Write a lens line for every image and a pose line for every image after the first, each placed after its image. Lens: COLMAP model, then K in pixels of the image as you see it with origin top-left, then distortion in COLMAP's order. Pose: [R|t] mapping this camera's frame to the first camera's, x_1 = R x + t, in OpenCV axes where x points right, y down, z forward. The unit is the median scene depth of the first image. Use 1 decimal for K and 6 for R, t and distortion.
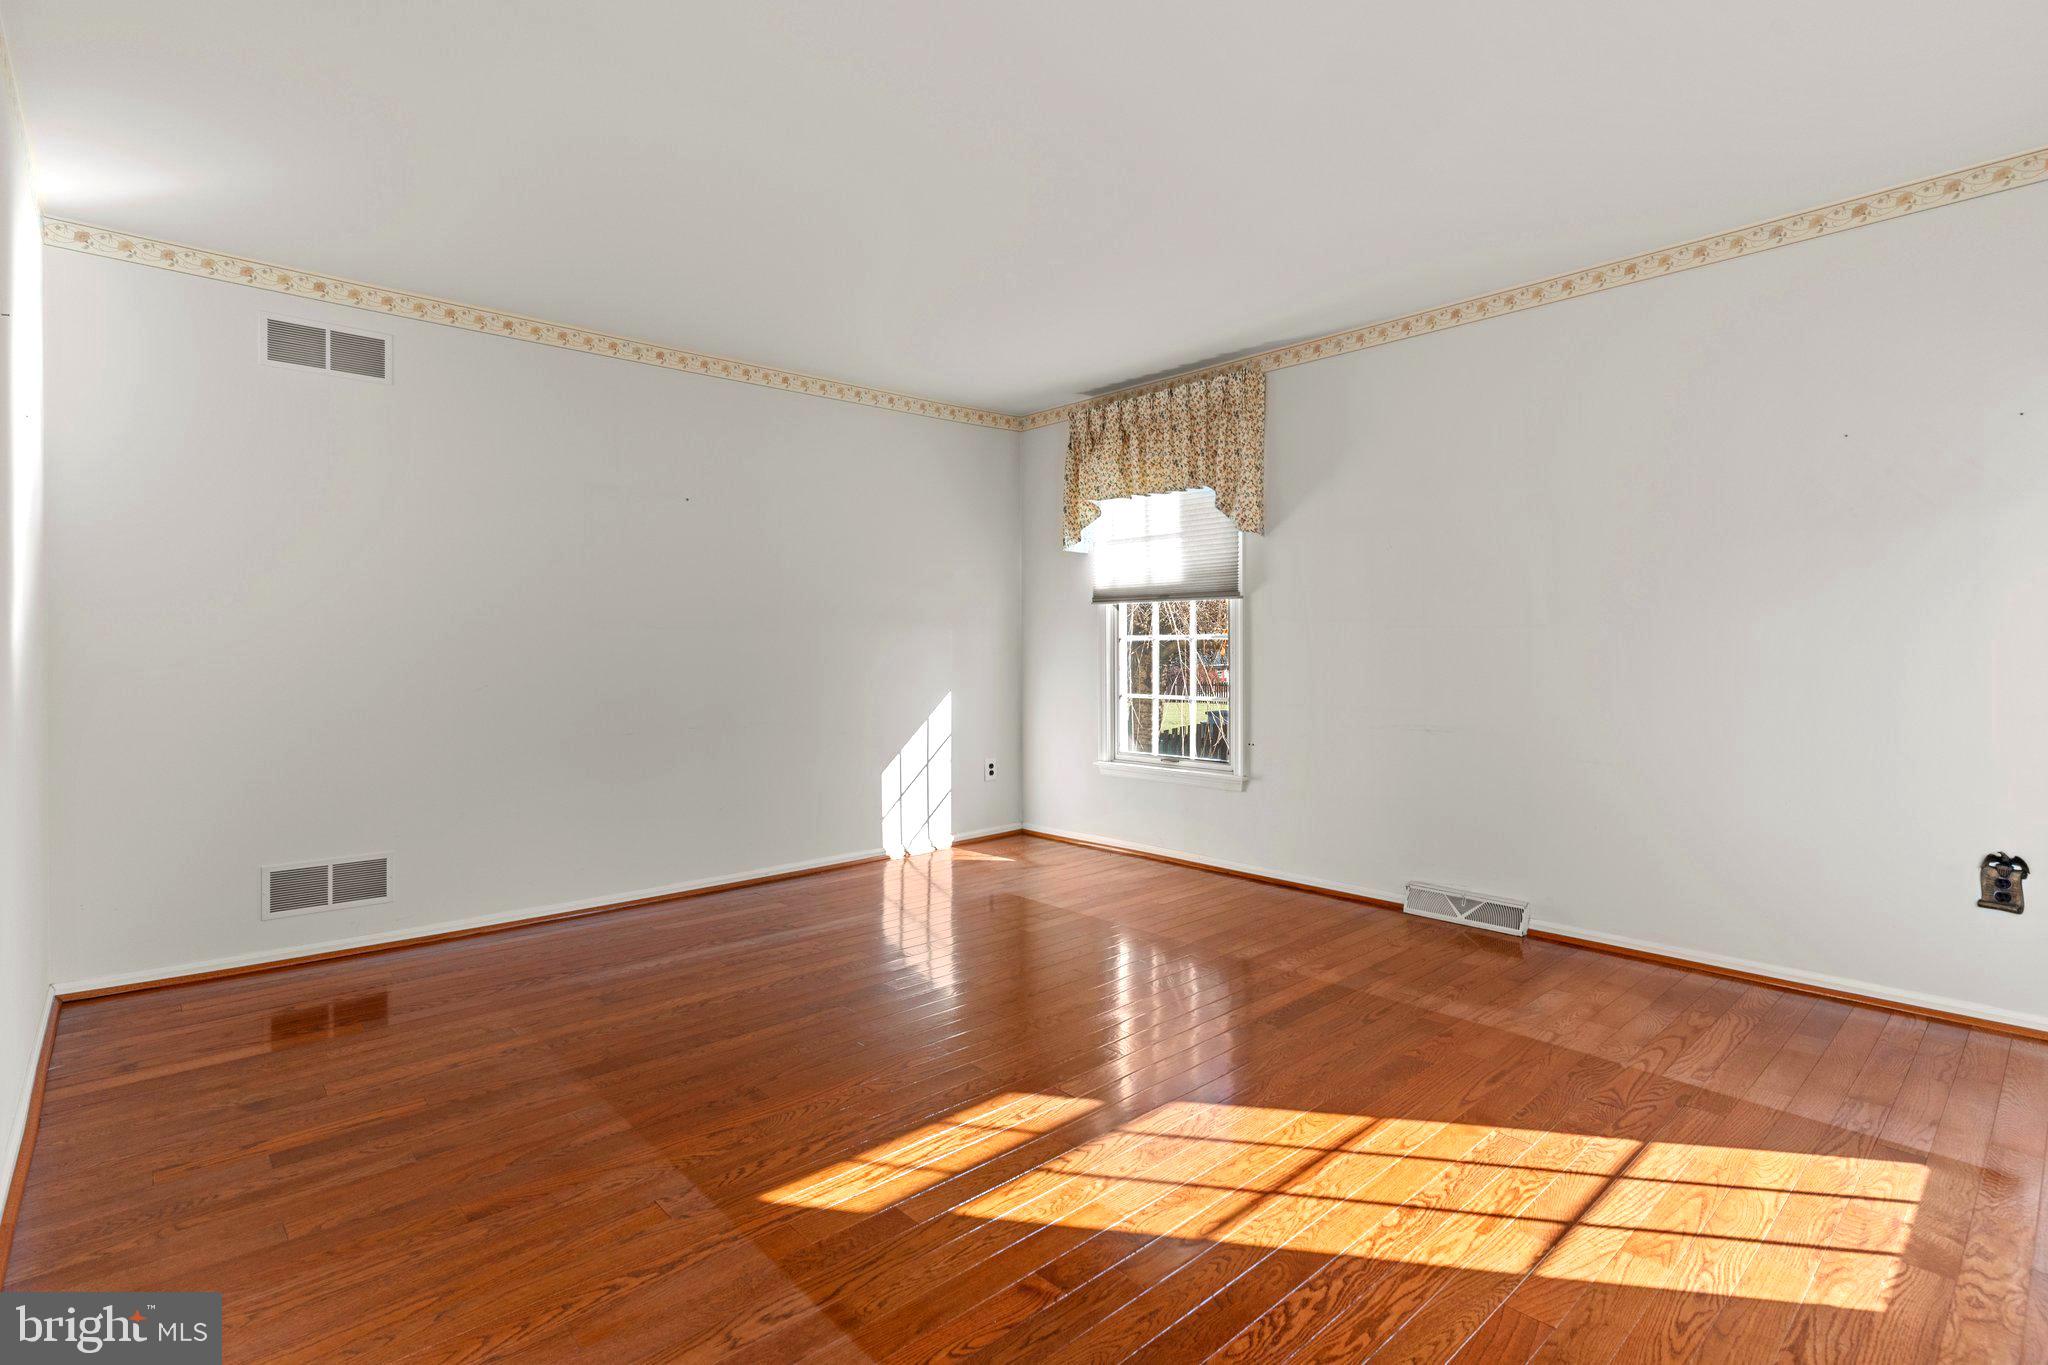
lens RADIAL K [[974.0, 0, 1016.7], [0, 974.0, 656.9], [0, 0, 1]] dist [0.003875, 0.000264]
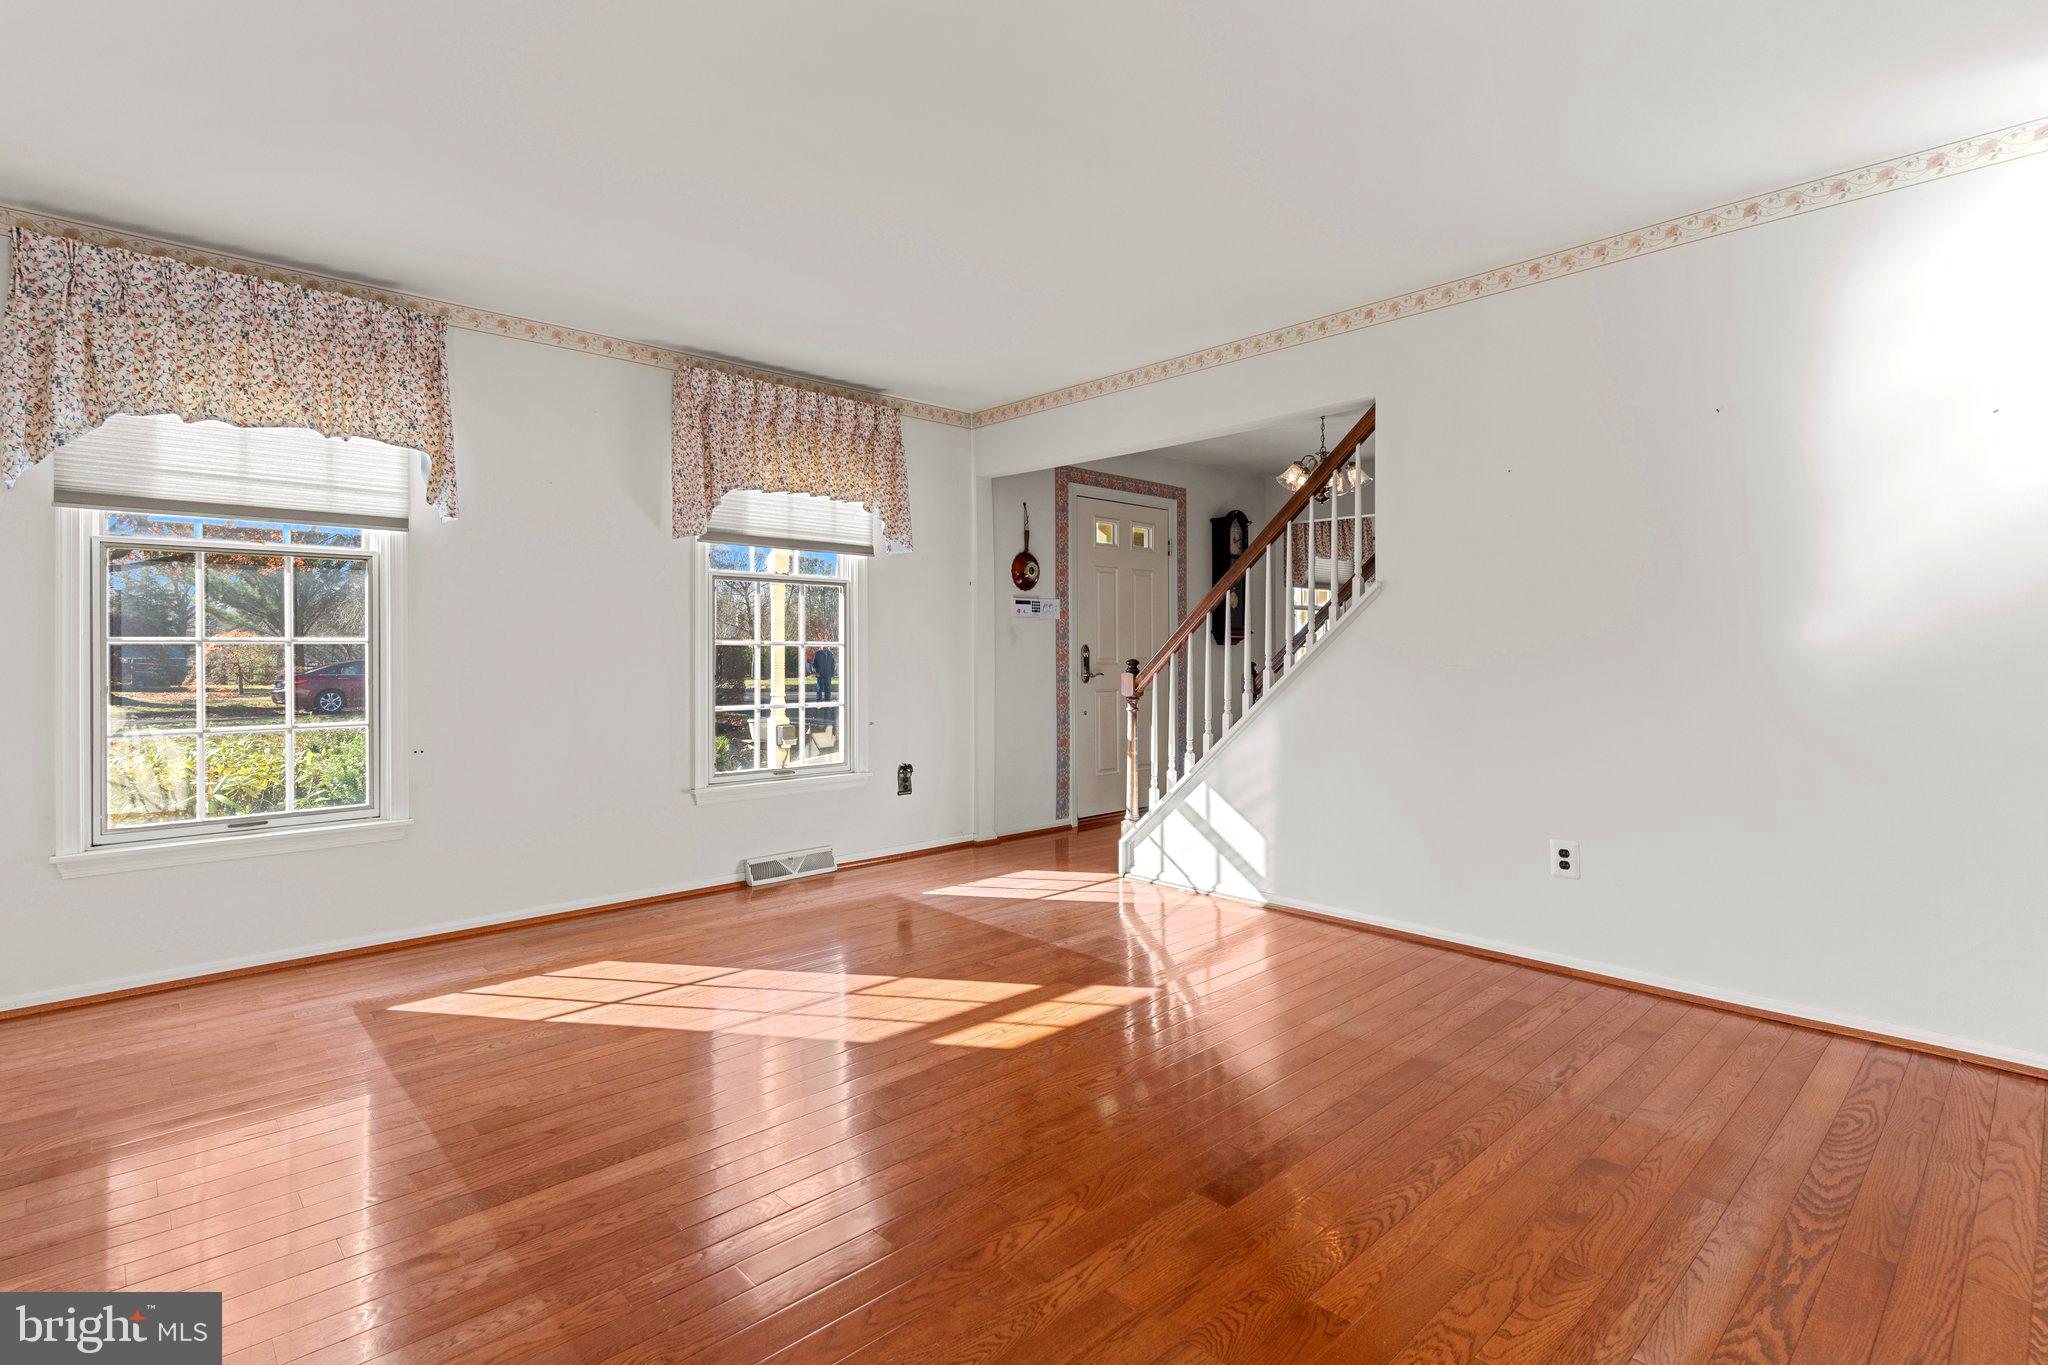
lens RADIAL K [[974.0, 0, 1016.7], [0, 974.0, 656.9], [0, 0, 1]] dist [0.003875, 0.000264]
pose [[-0.999826, 0.009869, -0.015835, -0.001406], [0.009658, 0.999865, 0.013326, -0.019987], [0.015965, 0.013171, -0.999786, 2.363082]]
